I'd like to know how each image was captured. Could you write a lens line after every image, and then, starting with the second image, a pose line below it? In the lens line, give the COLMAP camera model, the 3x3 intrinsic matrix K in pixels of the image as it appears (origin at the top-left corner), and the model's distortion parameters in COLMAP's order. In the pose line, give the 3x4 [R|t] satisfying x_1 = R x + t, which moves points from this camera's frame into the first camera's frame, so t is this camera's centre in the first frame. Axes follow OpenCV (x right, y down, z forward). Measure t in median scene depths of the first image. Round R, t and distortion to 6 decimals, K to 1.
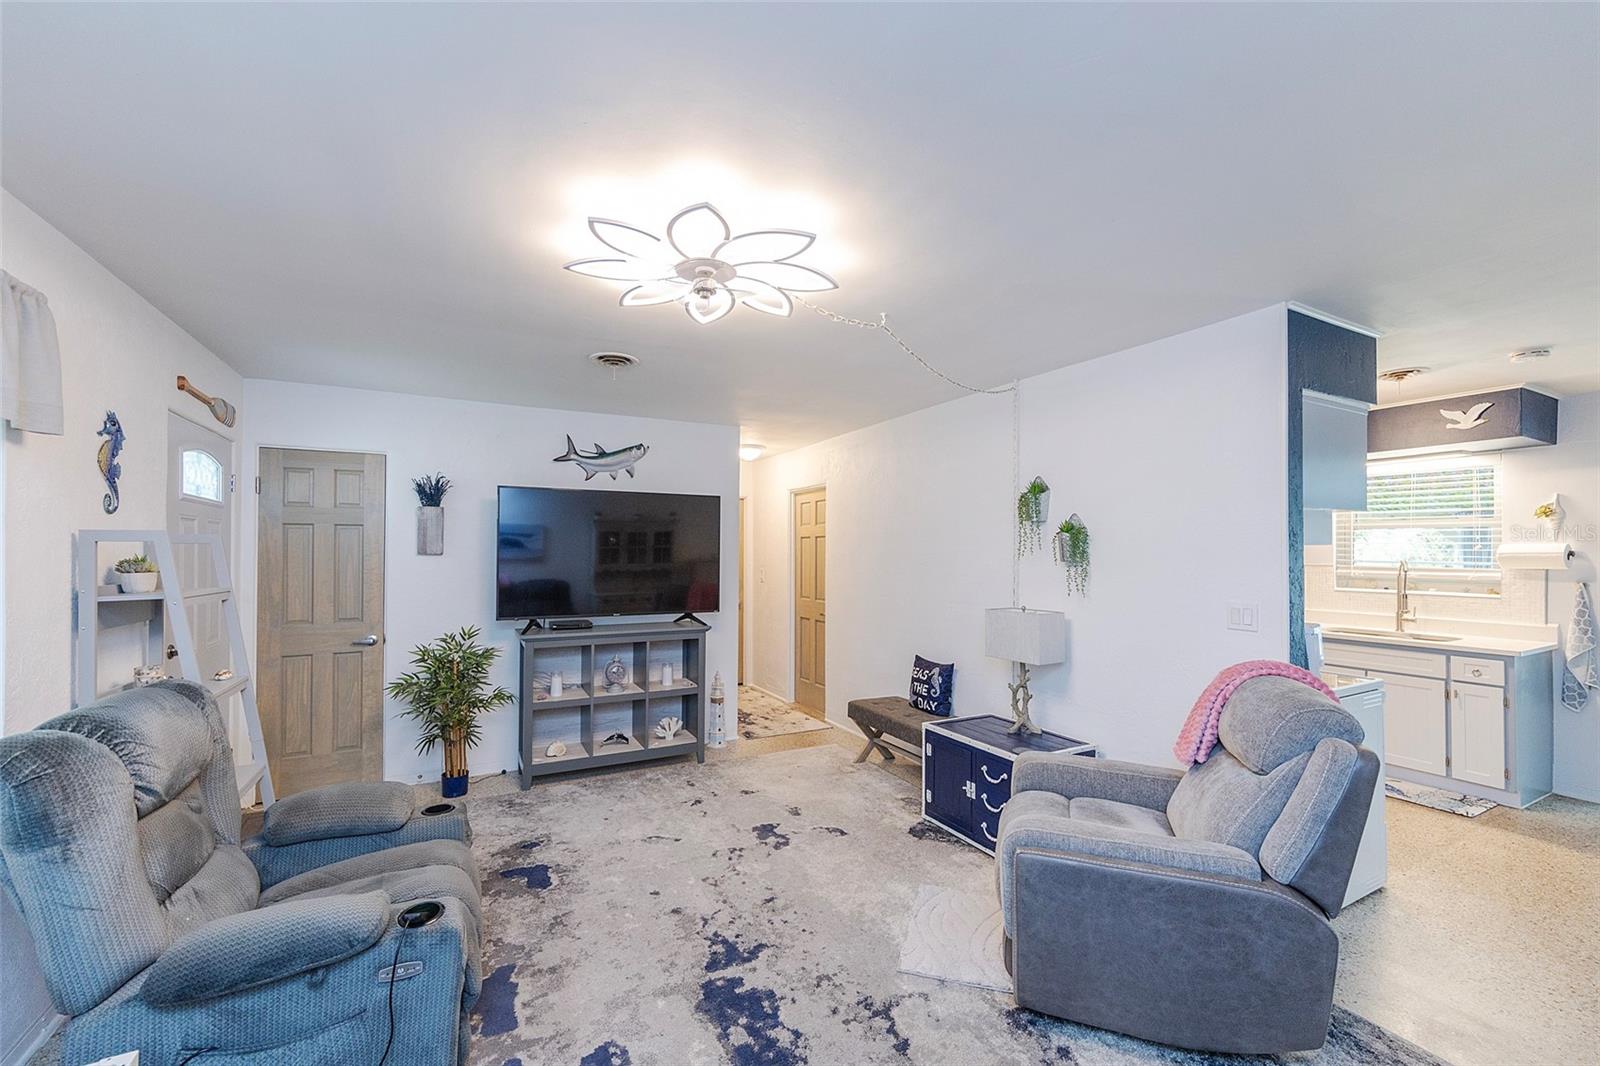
lens RADIAL K [[662.2, 0, 809.5], [0, 662.2, 546.3], [0, 0, 1]] dist [0.008736, 0.000028]
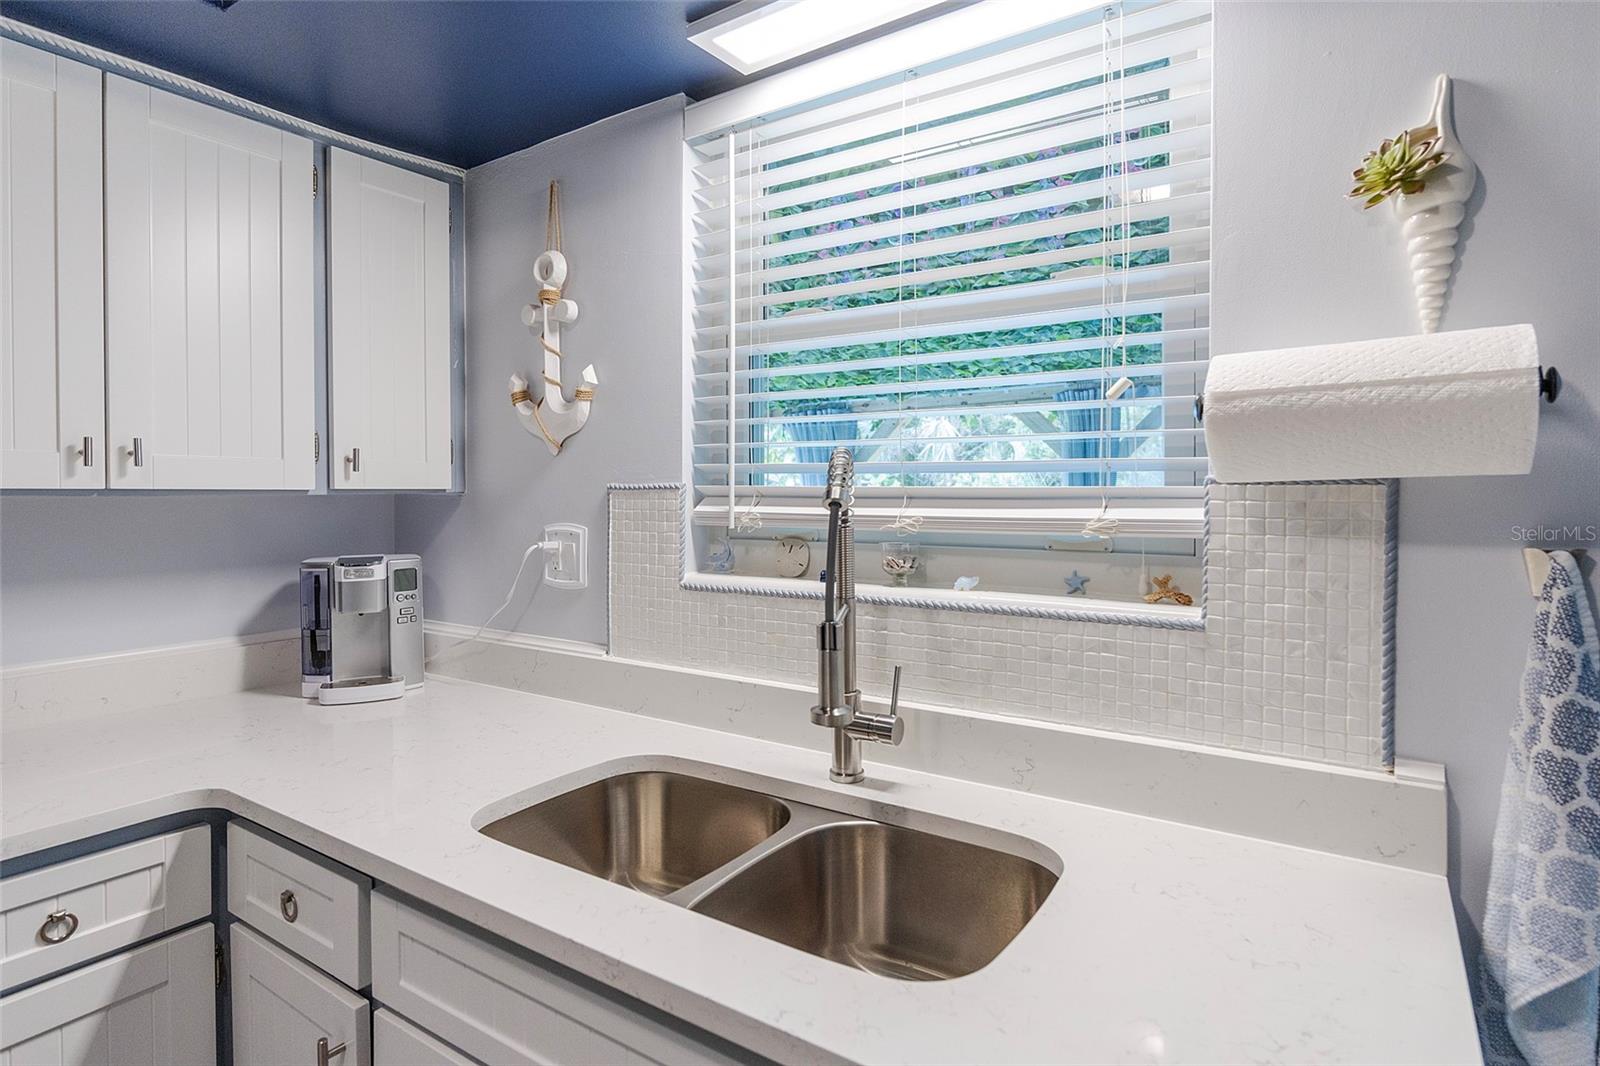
lens RADIAL K [[774.9, 0, 797.0], [0, 774.9, 512.9], [0, 0, 1]] dist [0.015311, -0.013441]
pose [[0.871940, -0.012894, 0.489443, 0.956033], [-0.001293, 0.999589, 0.028636, 0.042349], [-0.489611, -0.025602, 0.871565, 1.009371]]
